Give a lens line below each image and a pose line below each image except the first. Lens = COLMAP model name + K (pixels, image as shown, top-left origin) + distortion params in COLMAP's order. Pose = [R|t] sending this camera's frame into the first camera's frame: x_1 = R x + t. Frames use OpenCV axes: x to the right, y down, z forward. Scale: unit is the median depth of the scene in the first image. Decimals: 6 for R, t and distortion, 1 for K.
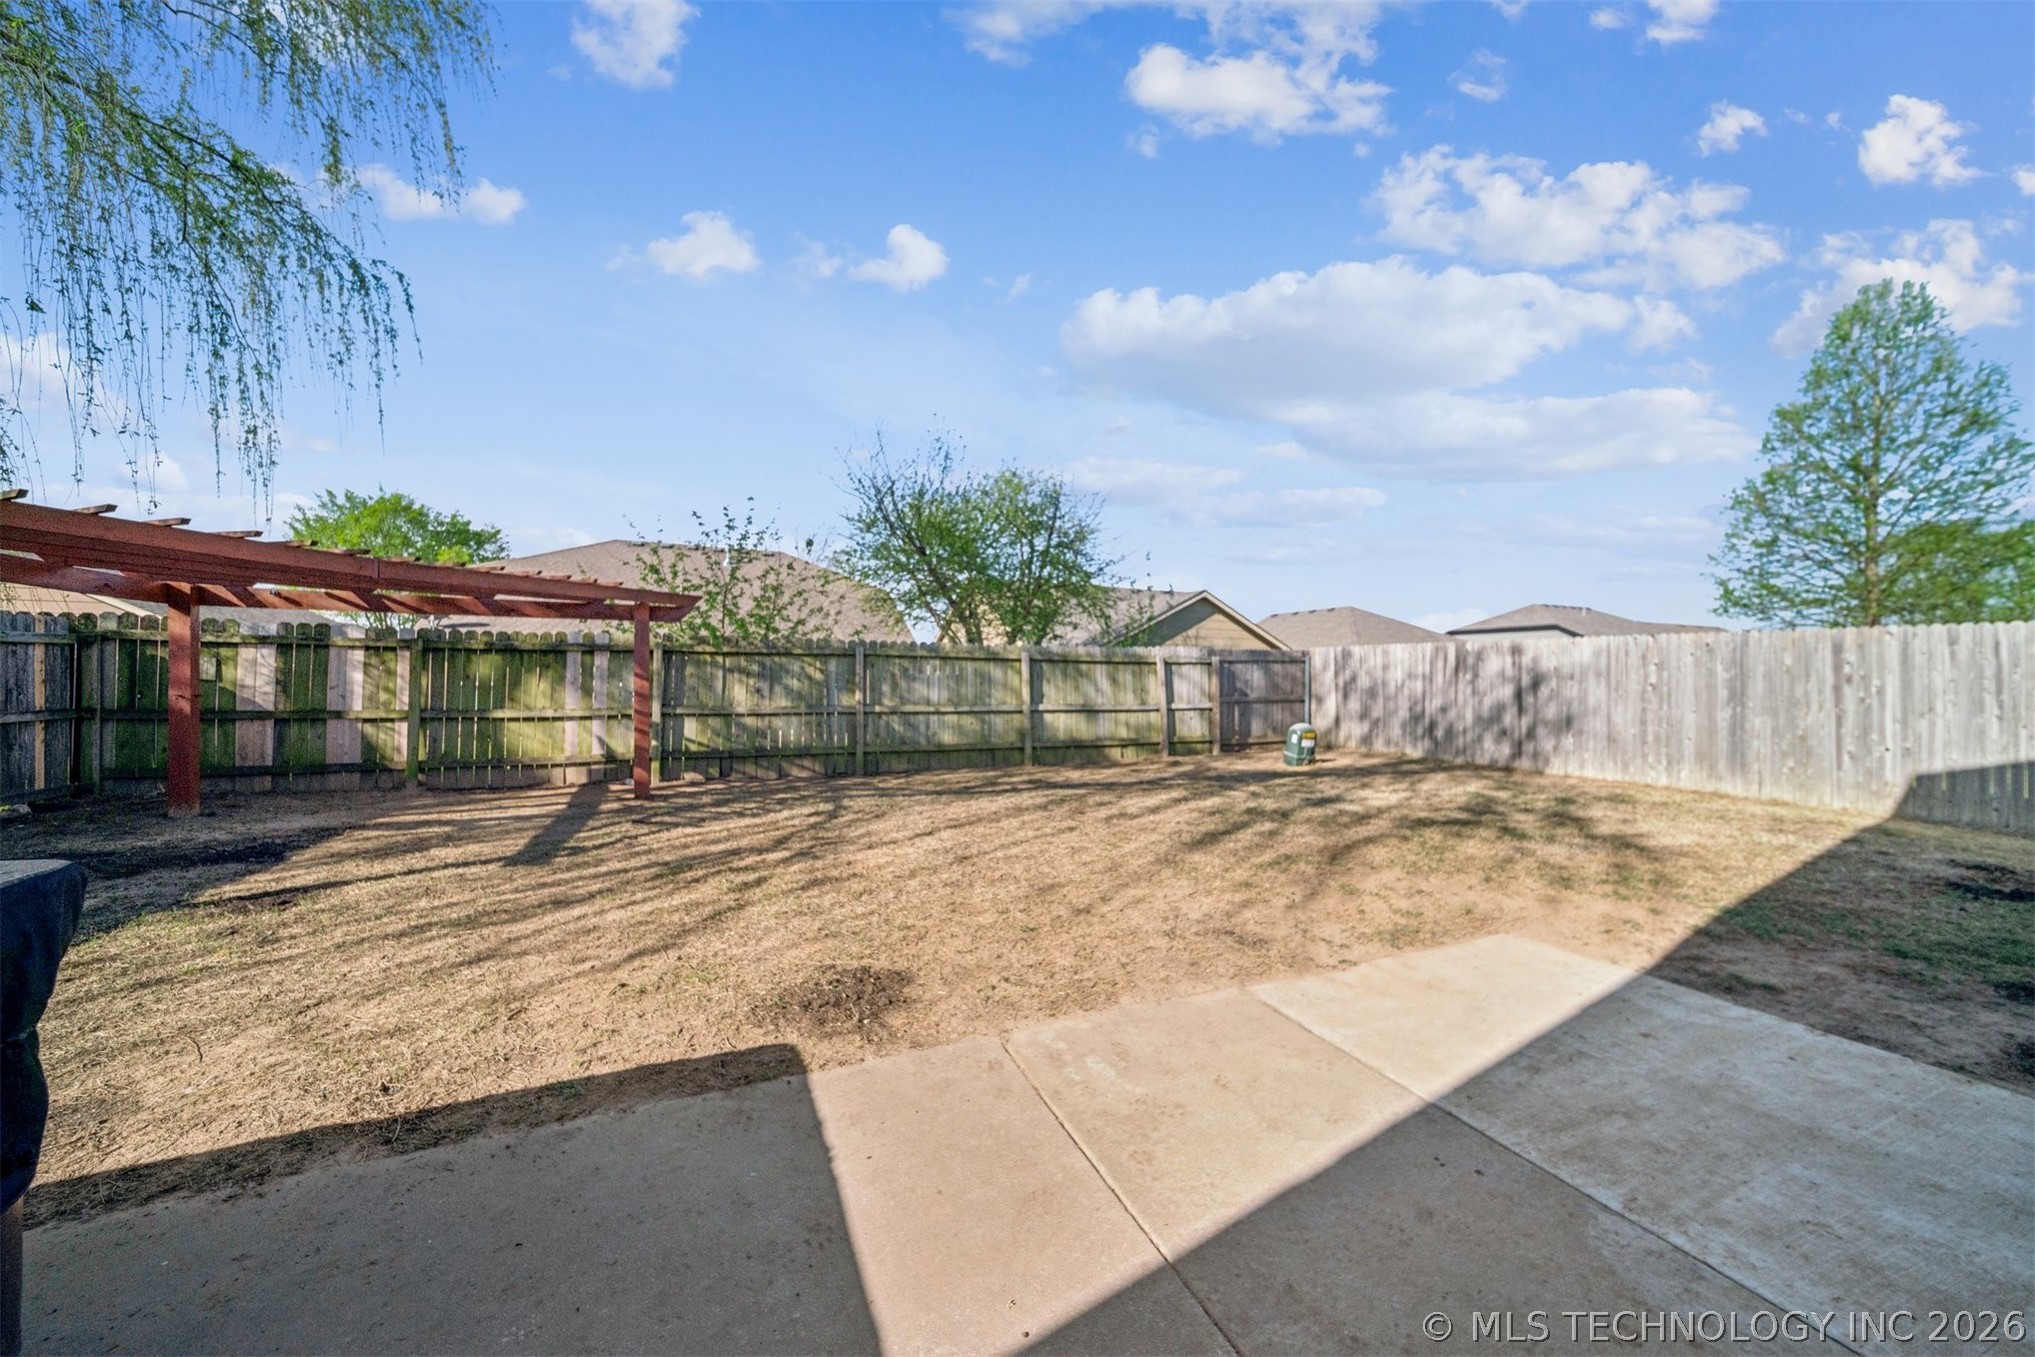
lens RADIAL K [[725.8, 0, 1018.2], [0, 725.8, 694.5], [0, 0, 1]] dist [0.001849, -0.000205]
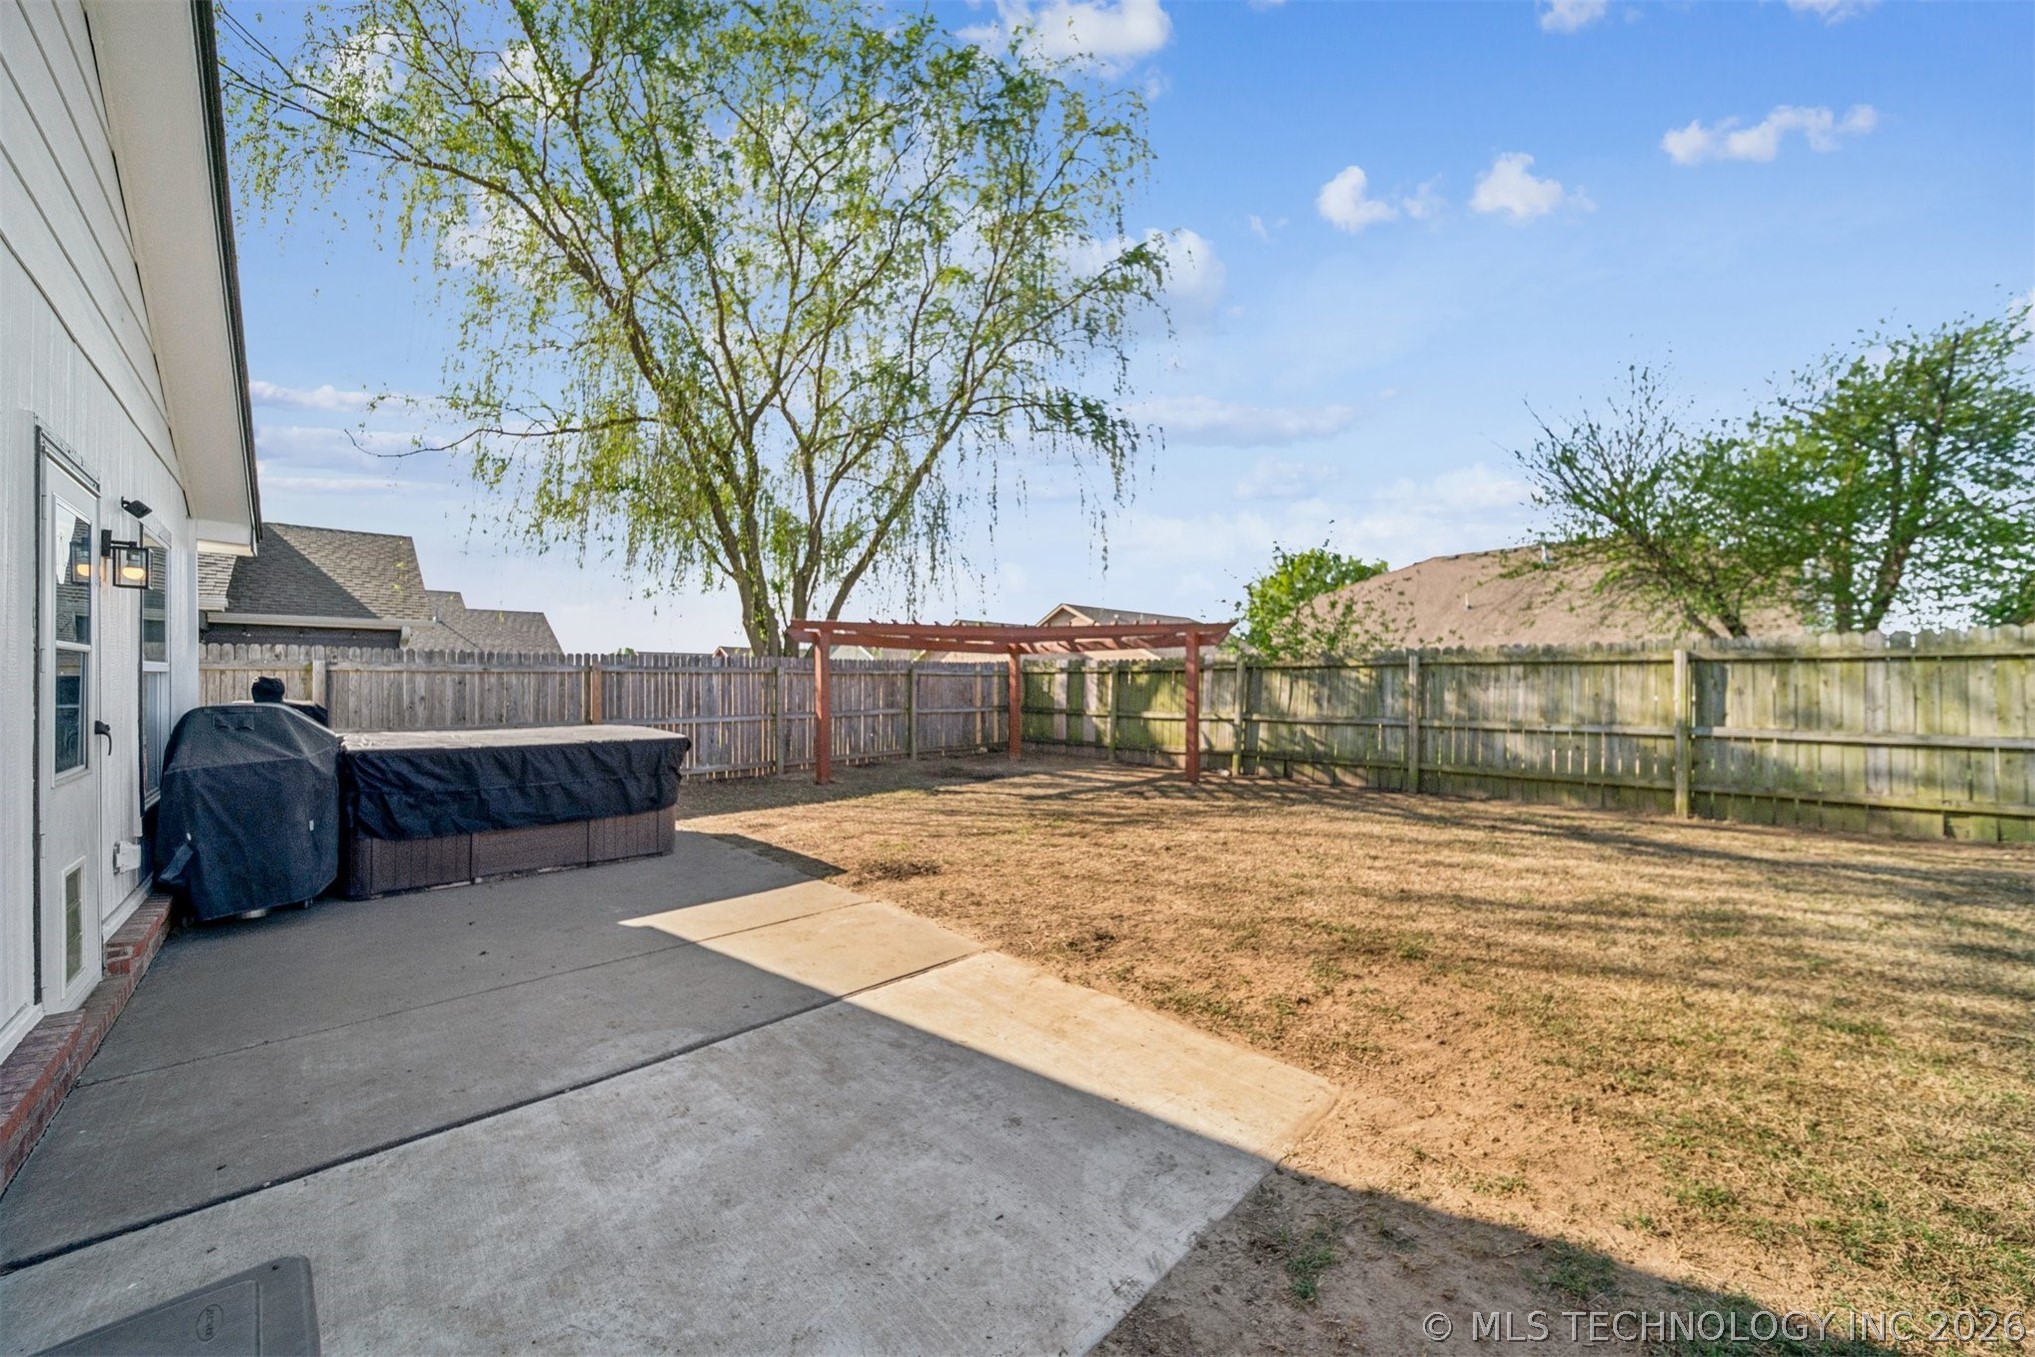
lens RADIAL K [[731.9, 0, 1034.8], [0, 731.9, 686.6], [0, 0, 1]] dist [0.006038, -0.000014]
pose [[0.348059, -0.009136, -0.937428, 0.637019], [-0.019106, 0.999676, -0.016837, -0.000820], [0.937278, 0.023771, 0.347772, 0.281456]]
